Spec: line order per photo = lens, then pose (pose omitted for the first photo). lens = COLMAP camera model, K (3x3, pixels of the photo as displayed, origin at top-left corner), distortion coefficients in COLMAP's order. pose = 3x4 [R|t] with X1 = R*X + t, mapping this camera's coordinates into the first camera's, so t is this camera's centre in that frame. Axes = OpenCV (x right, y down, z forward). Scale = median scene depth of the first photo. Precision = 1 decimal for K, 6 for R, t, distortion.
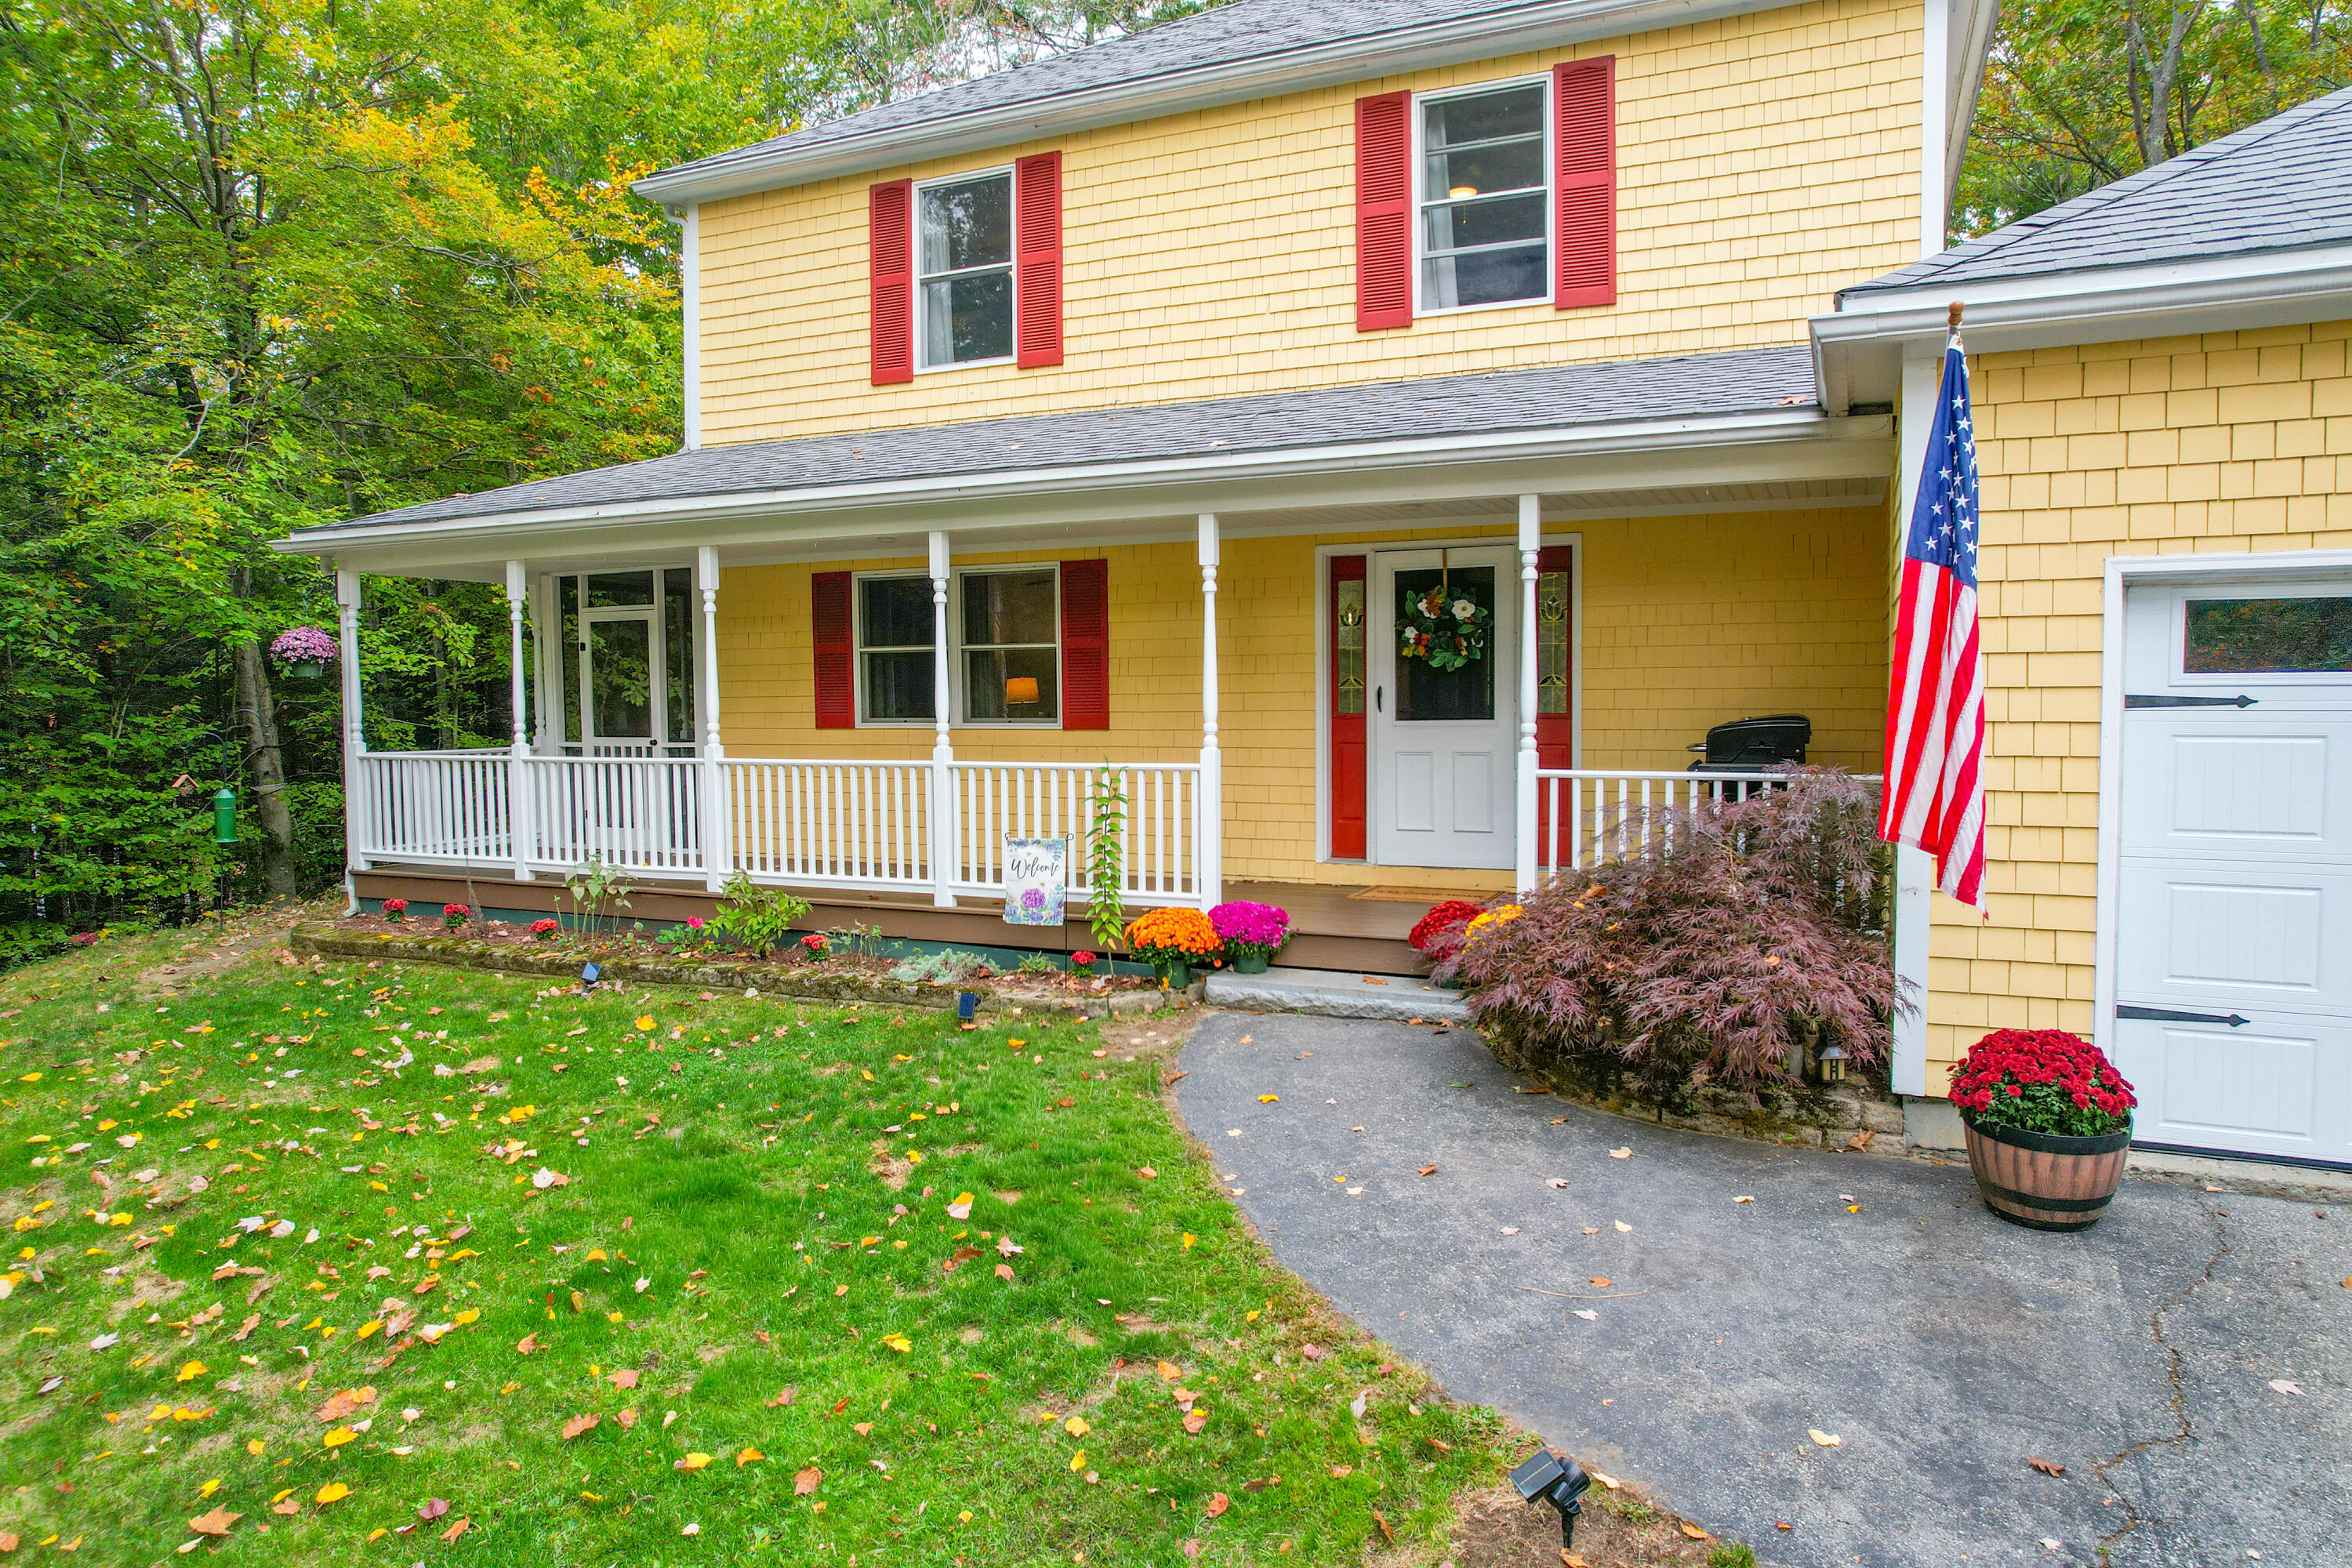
lens RADIAL K [[1493.9, 0, 1164.6], [0, 1493.9, 781.7], [0, 0, 1]] dist [-0.083919, 0.066700]
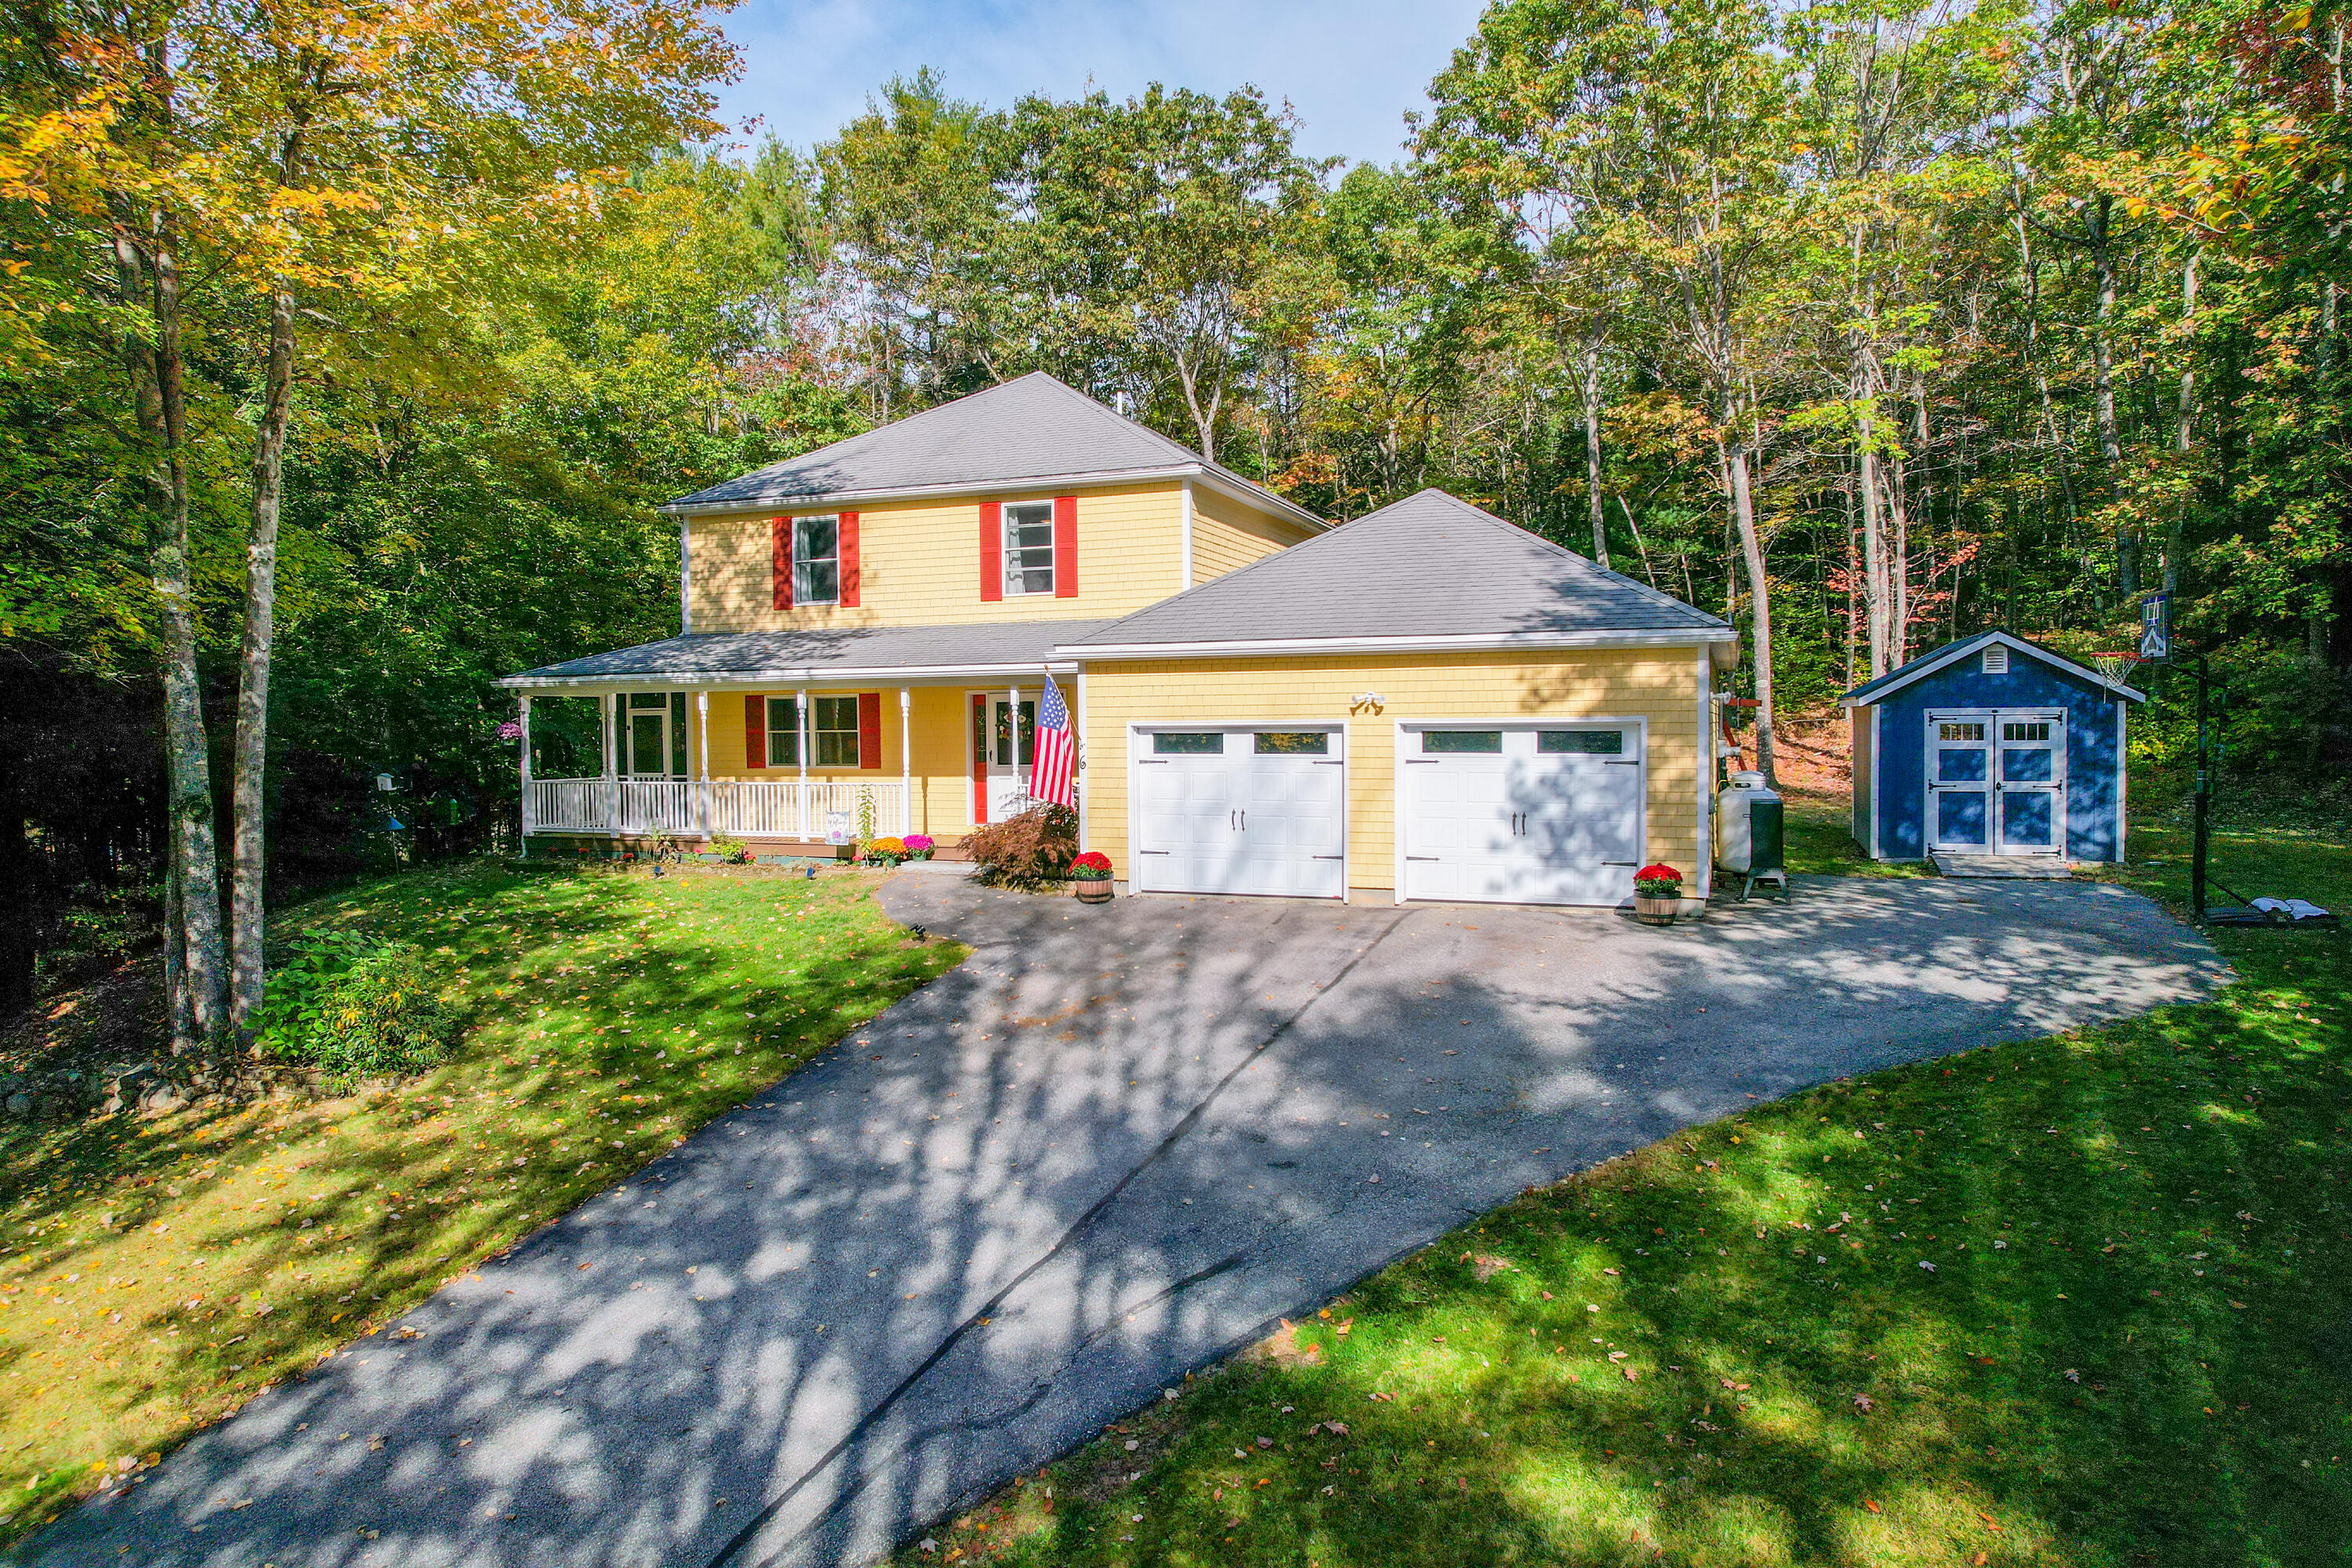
lens RADIAL K [[1494.3, 0, 1167.4], [0, 1494.3, 774.1], [0, 0, 1]] dist [-0.051587, 0.027661]
pose [[0.997818, -0.003917, 0.065901, 0.271386], [0.005669, 0.999635, -0.026421, 0.038157], [-0.065773, 0.026737, 0.997476, -1.404030]]
